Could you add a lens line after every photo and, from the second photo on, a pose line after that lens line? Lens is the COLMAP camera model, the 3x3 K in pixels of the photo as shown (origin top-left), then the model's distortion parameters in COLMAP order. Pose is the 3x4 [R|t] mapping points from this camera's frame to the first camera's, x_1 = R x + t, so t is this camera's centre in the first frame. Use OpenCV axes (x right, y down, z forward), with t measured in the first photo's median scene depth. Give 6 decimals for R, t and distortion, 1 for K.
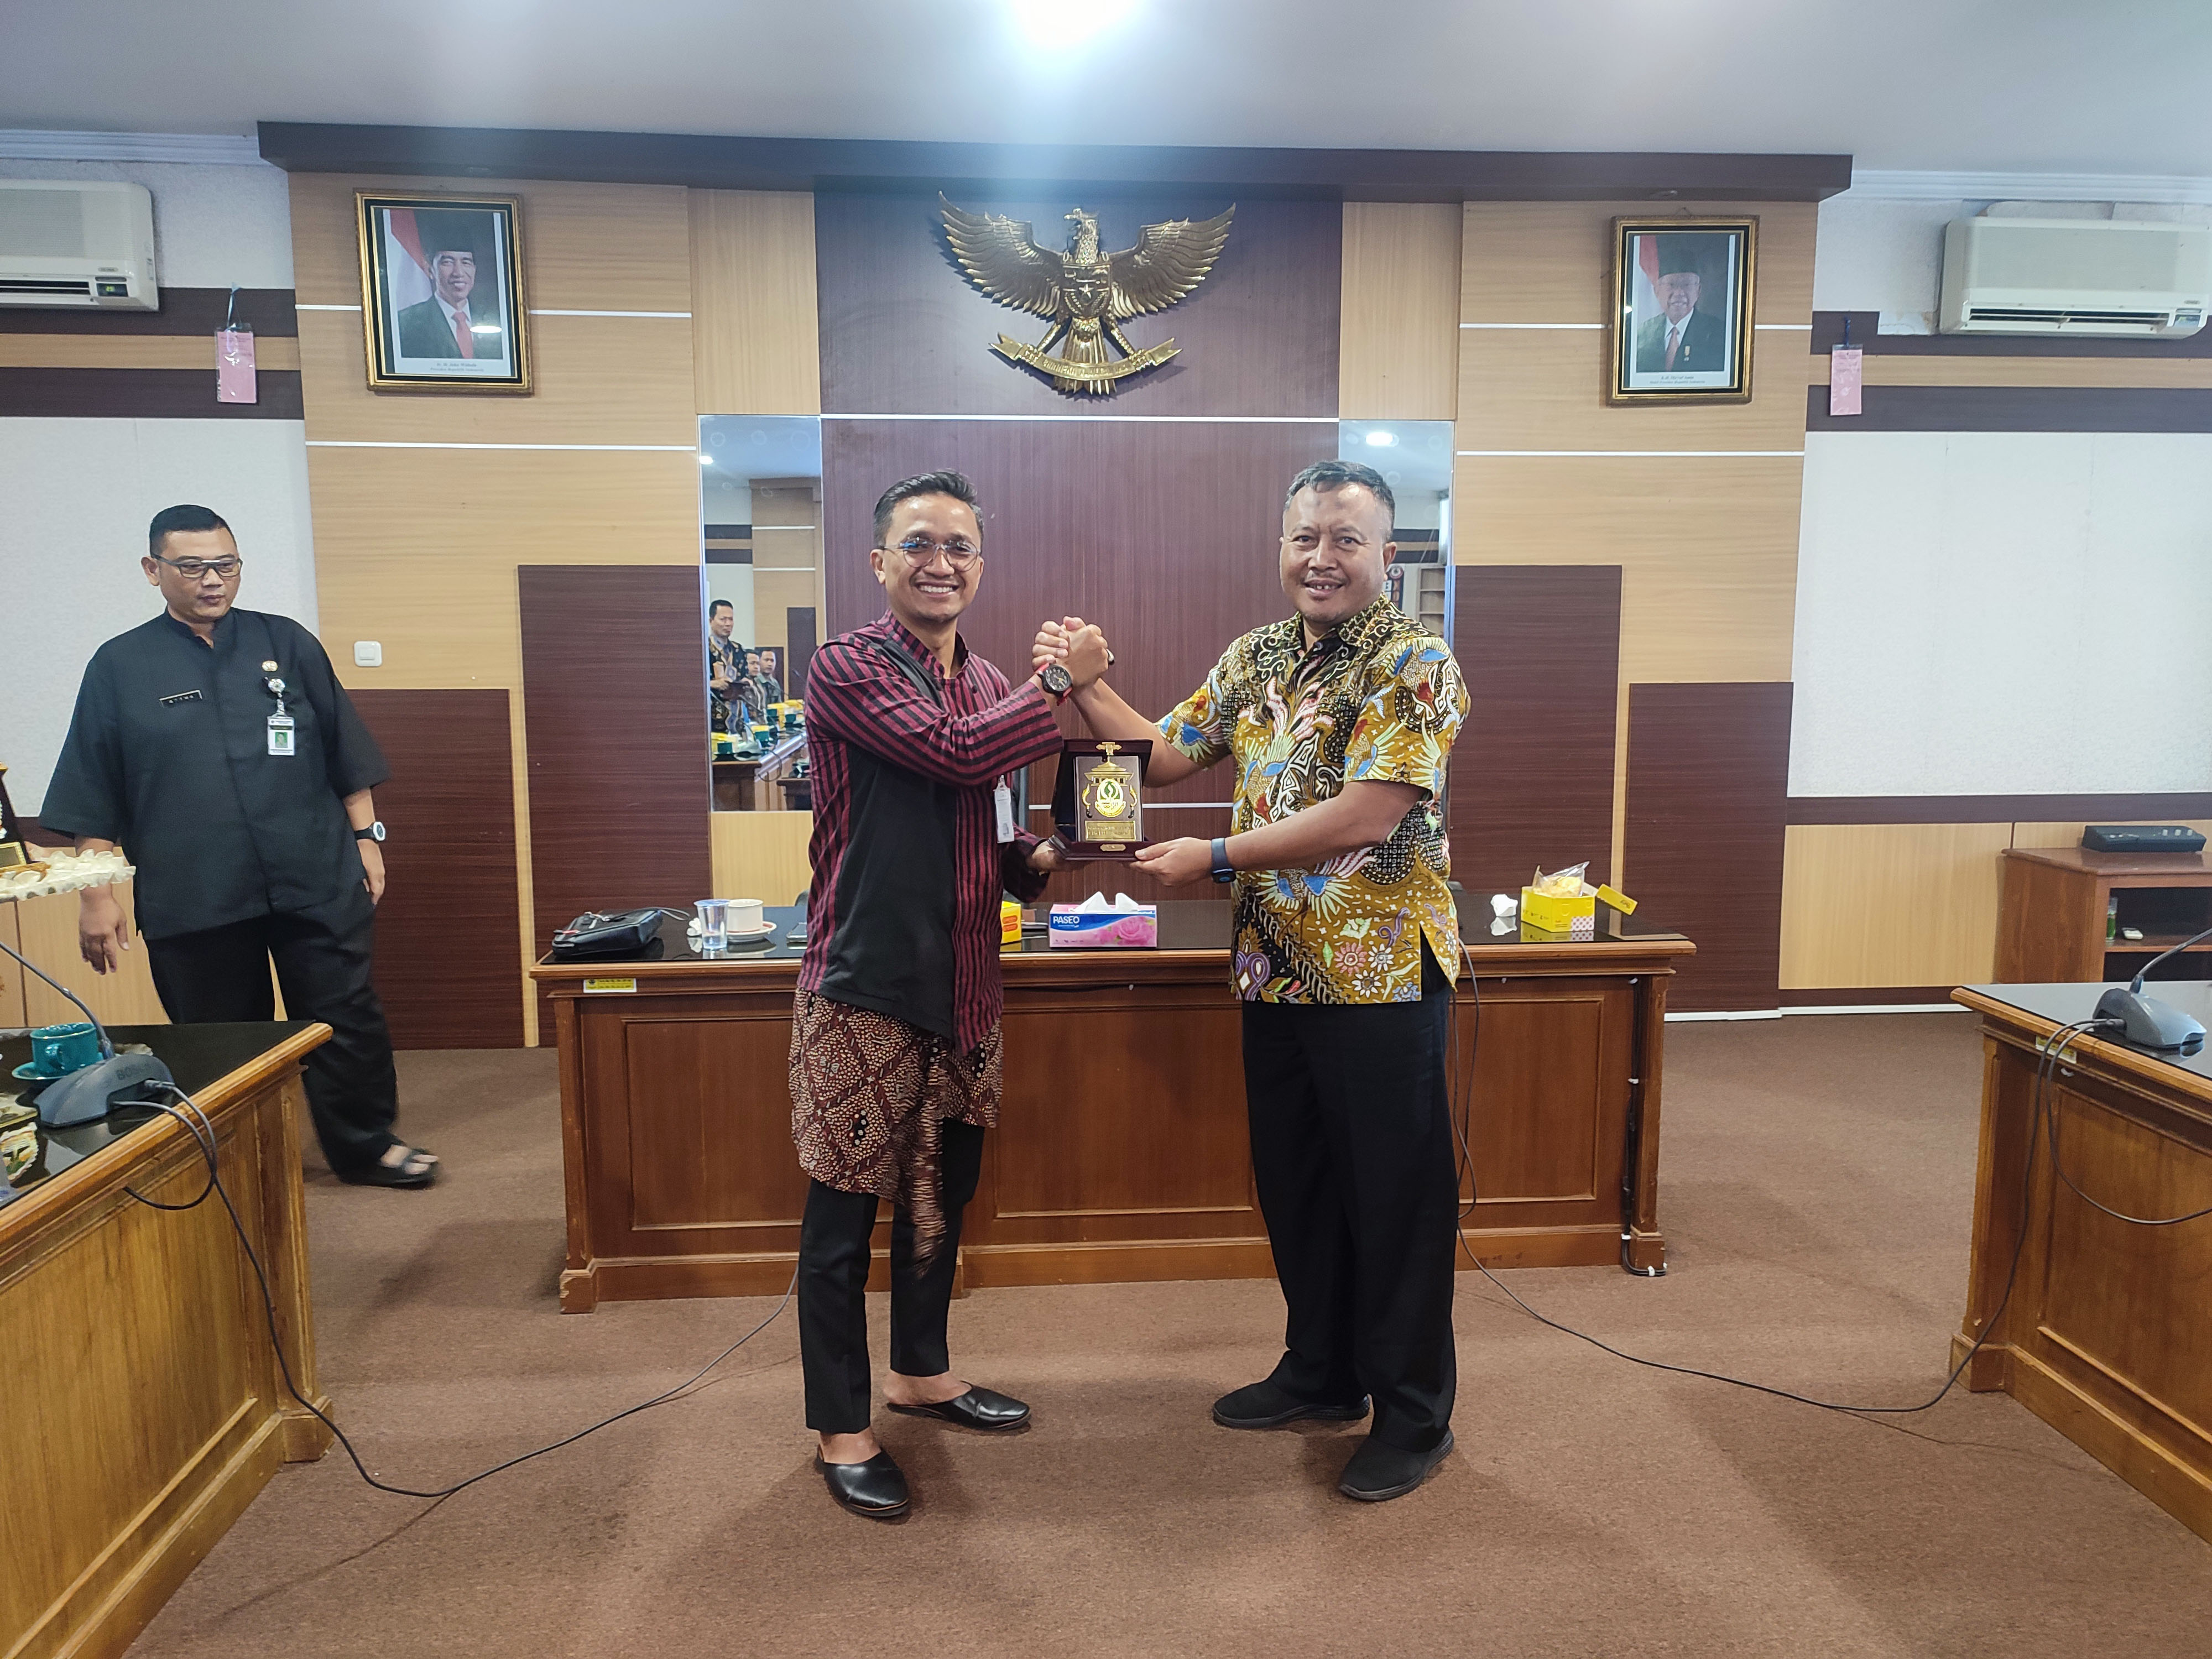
lens RADIAL K [[1584.6, 0, 1117.1], [0, 1584.6, 832.8], [0, 0, 1]] dist [0.035155, -0.029291]
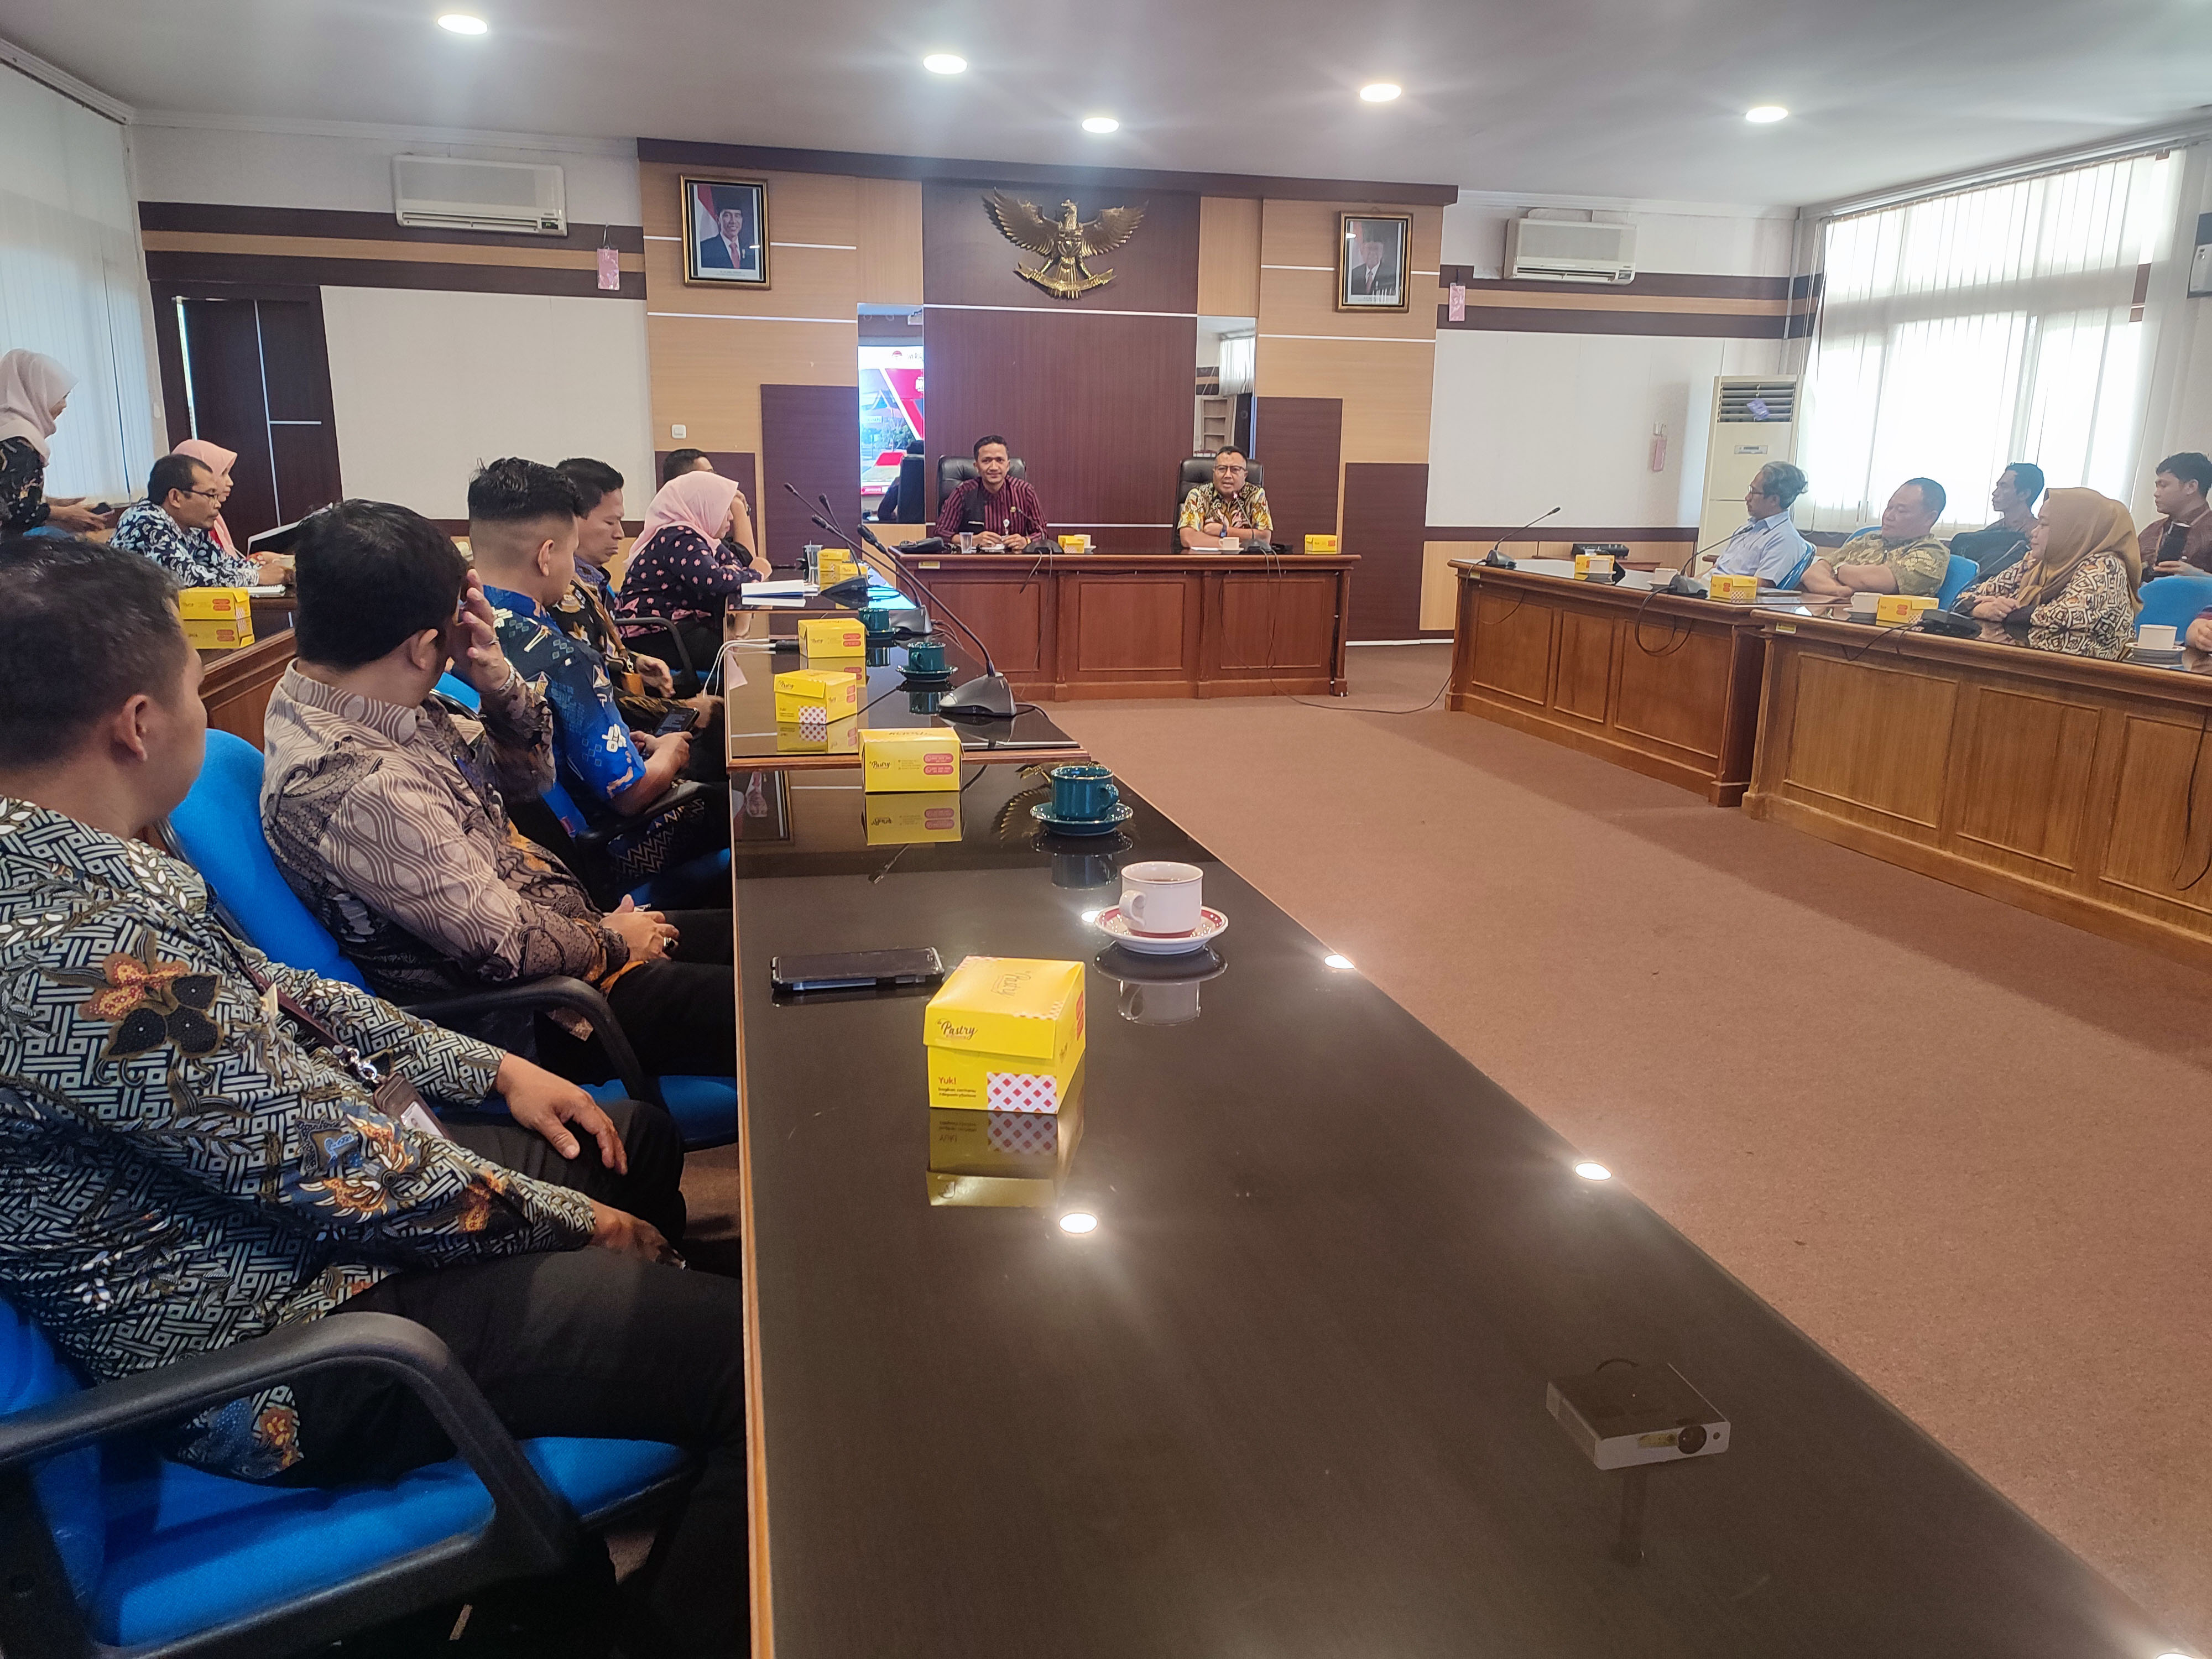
lens RADIAL K [[1584.6, 0, 1101.1], [0, 1584.6, 820.7], [0, 0, 1]] dist [0.035155, -0.029291]
pose [[0.989969, -0.013598, 0.140626, -0.260762], [-0.000116, 0.995279, 0.097052, 0.161214], [-0.141281, -0.096095, 0.985295, -0.947982]]
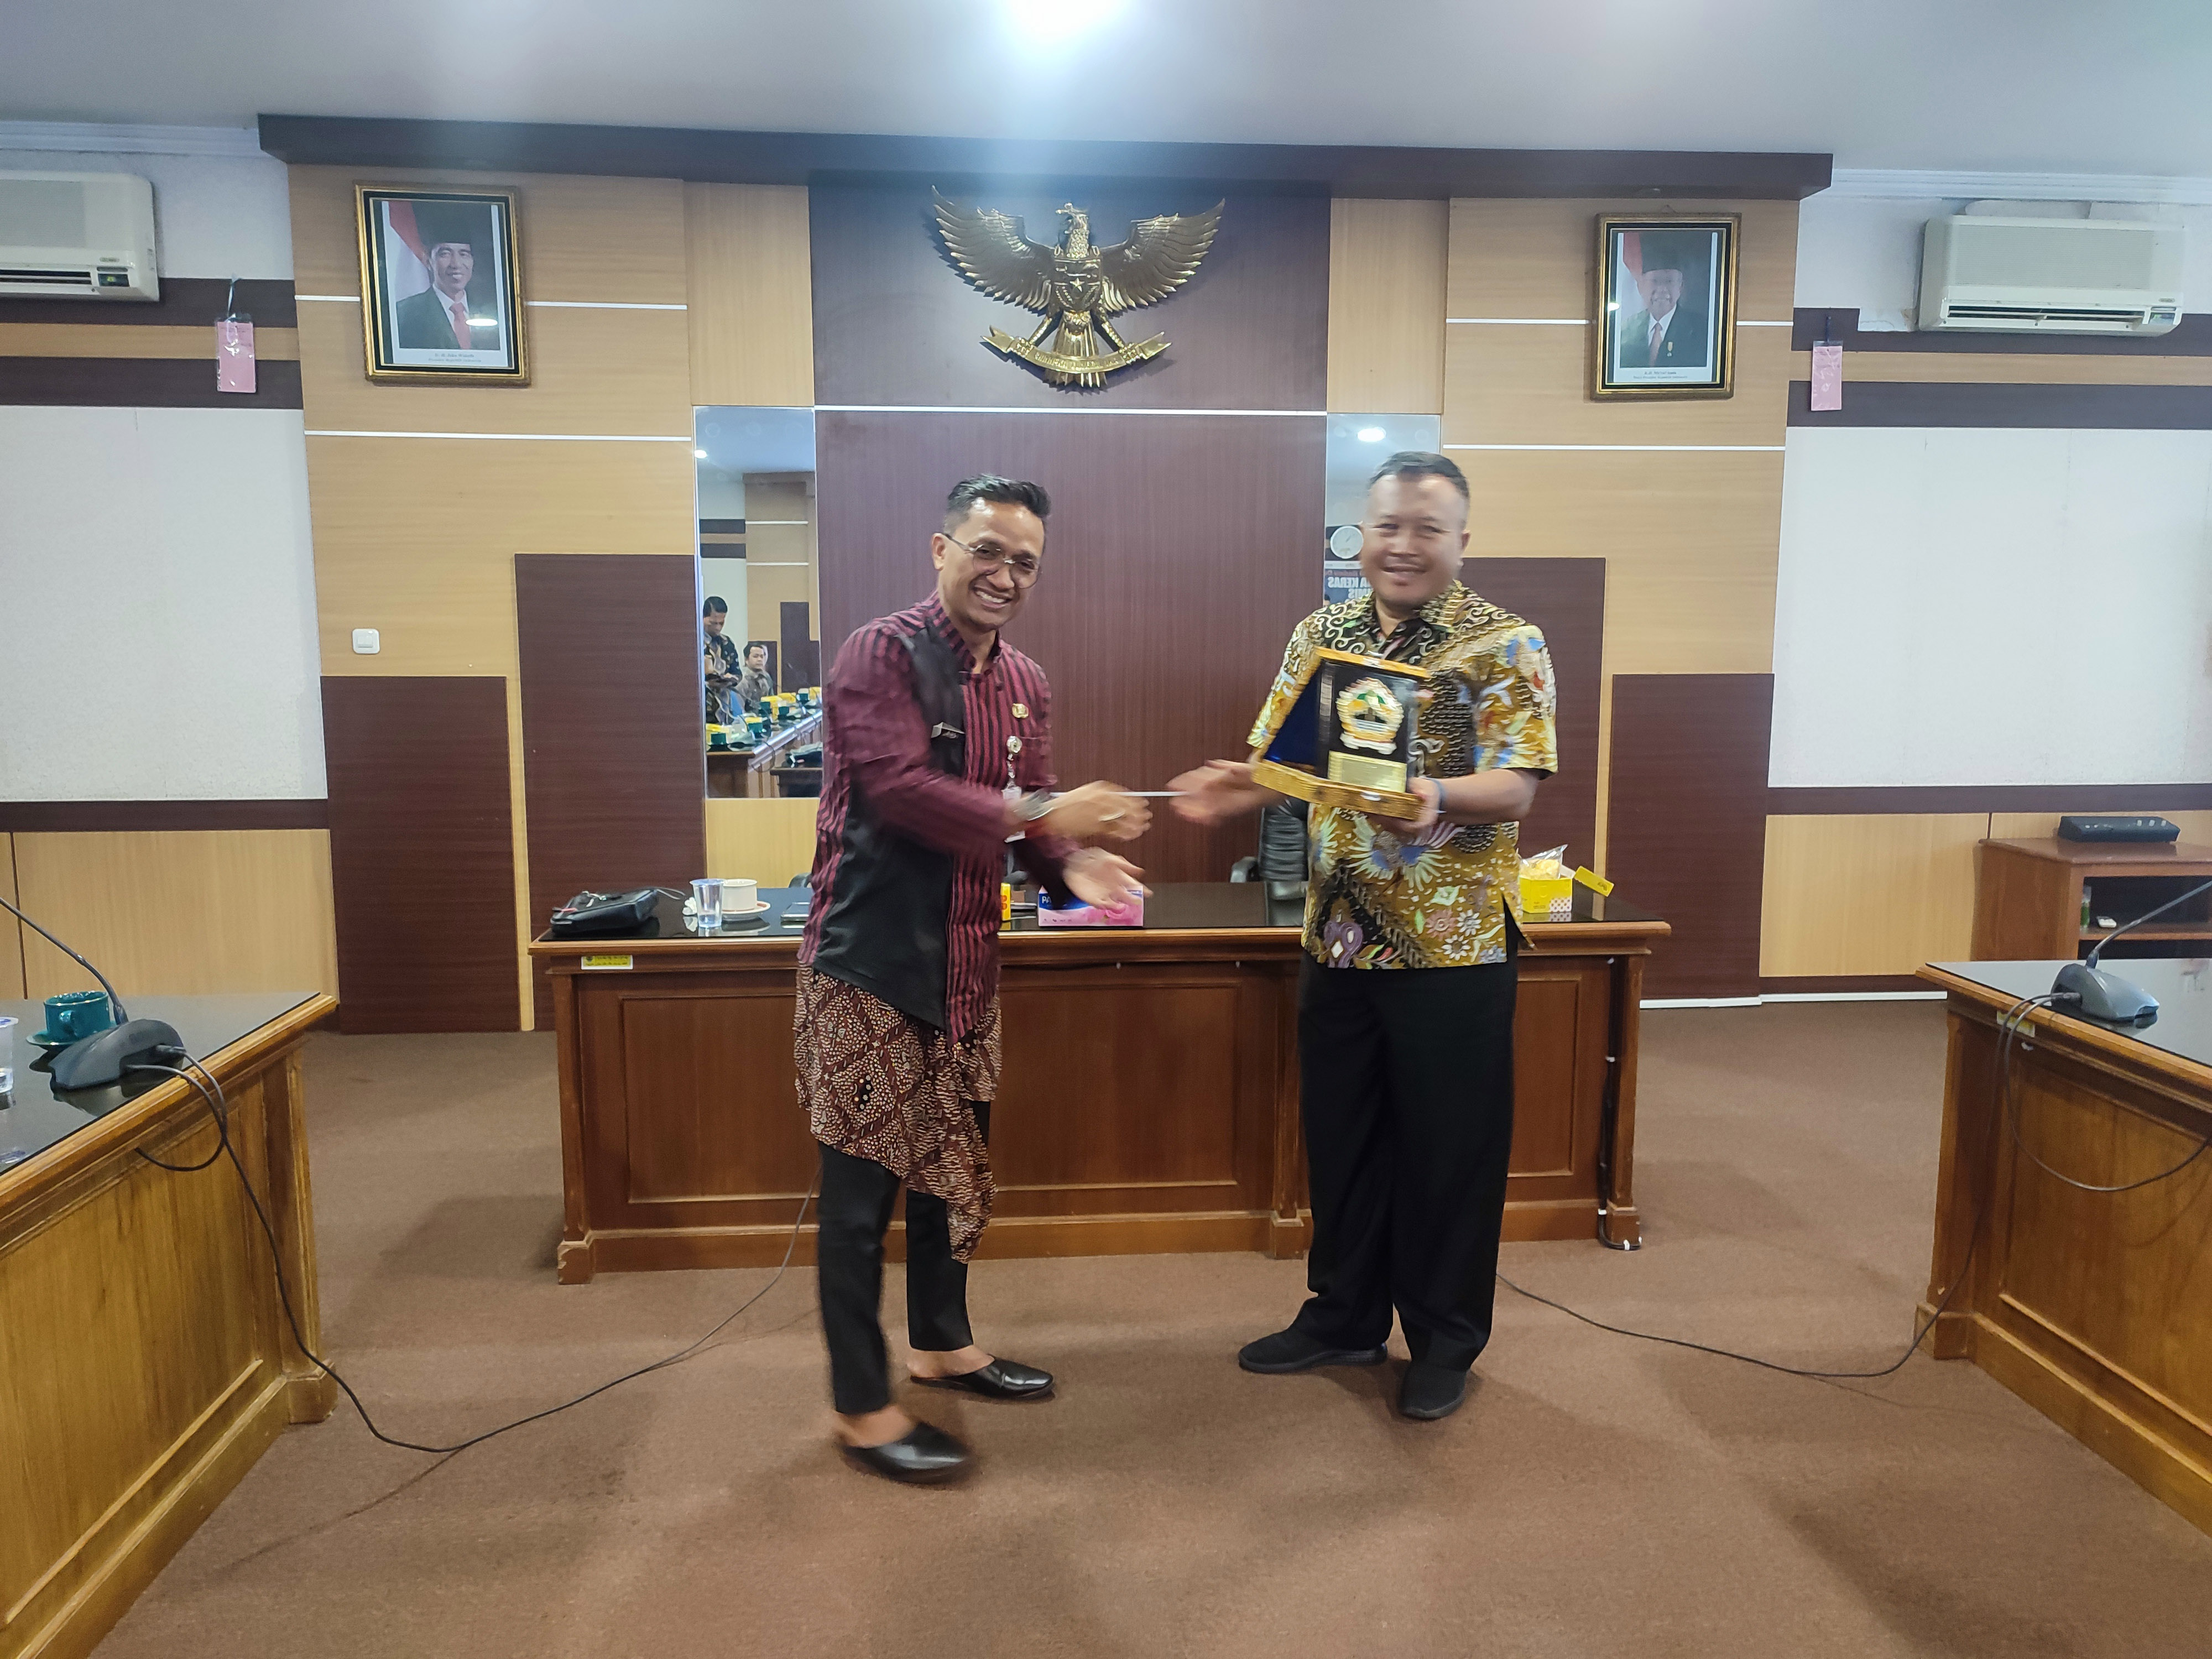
lens RADIAL K [[1584.6, 0, 1117.0], [0, 1584.6, 833.0], [0, 0, 1]] dist [0.035155, -0.029291]
pose [[0.999988, 0.002244, 0.004402, 0.002167], [-0.002251, 0.999996, 0.001563, 0.006744], [-0.004398, -0.001573, 0.999989, -0.013647]]
